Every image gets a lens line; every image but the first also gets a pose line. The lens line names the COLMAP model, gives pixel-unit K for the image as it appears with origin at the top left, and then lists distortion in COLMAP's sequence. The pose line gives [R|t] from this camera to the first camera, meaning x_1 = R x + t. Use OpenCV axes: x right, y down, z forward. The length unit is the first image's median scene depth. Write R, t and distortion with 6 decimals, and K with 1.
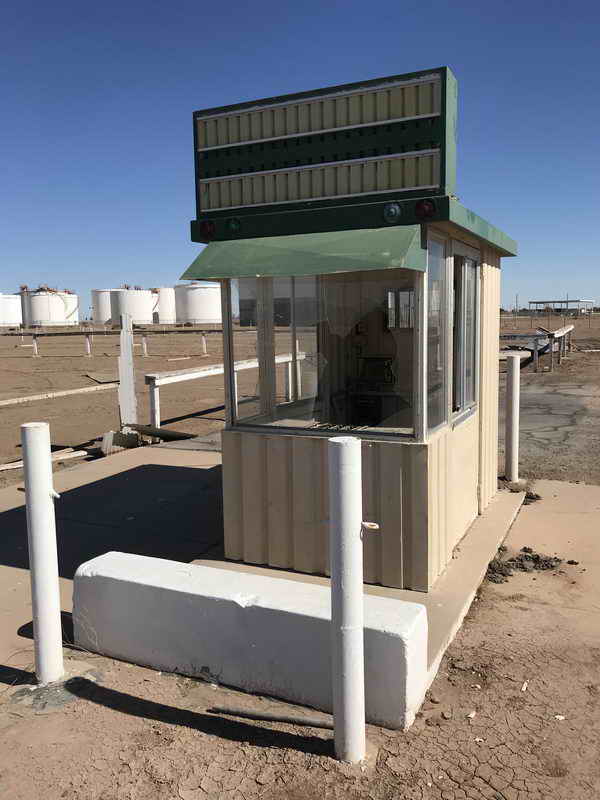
lens RADIAL K [[655.3, 0, 300.0], [0, 655.3, 400.0], [0, 0, 1]] dist [0.039536, -0.002896]
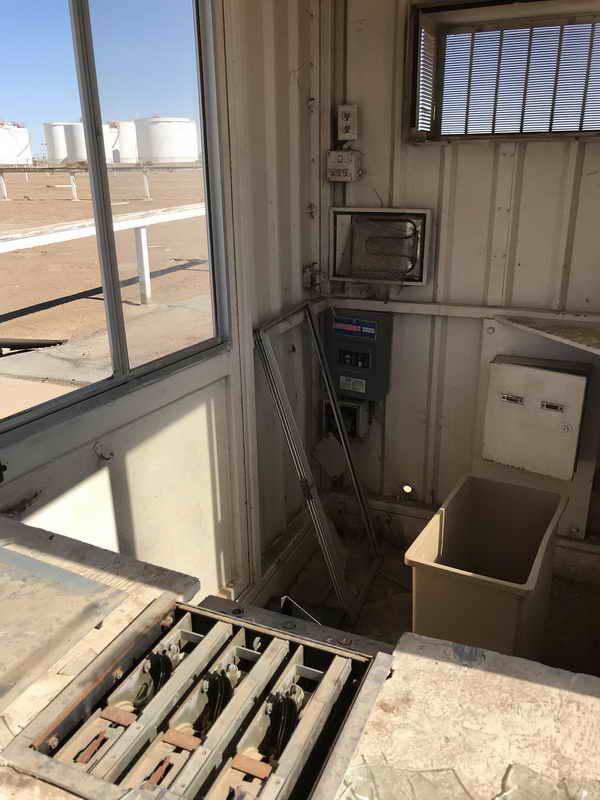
lens RADIAL K [[655.3, 0, 300.0], [0, 655.3, 400.0], [0, 0, 1]] dist [0.039536, -0.002896]
pose [[0.999274, -0.010788, 0.036552, 0.032601], [0.002255, 0.974156, 0.225863, -0.028473], [-0.038044, -0.225617, 0.973473, 0.377990]]
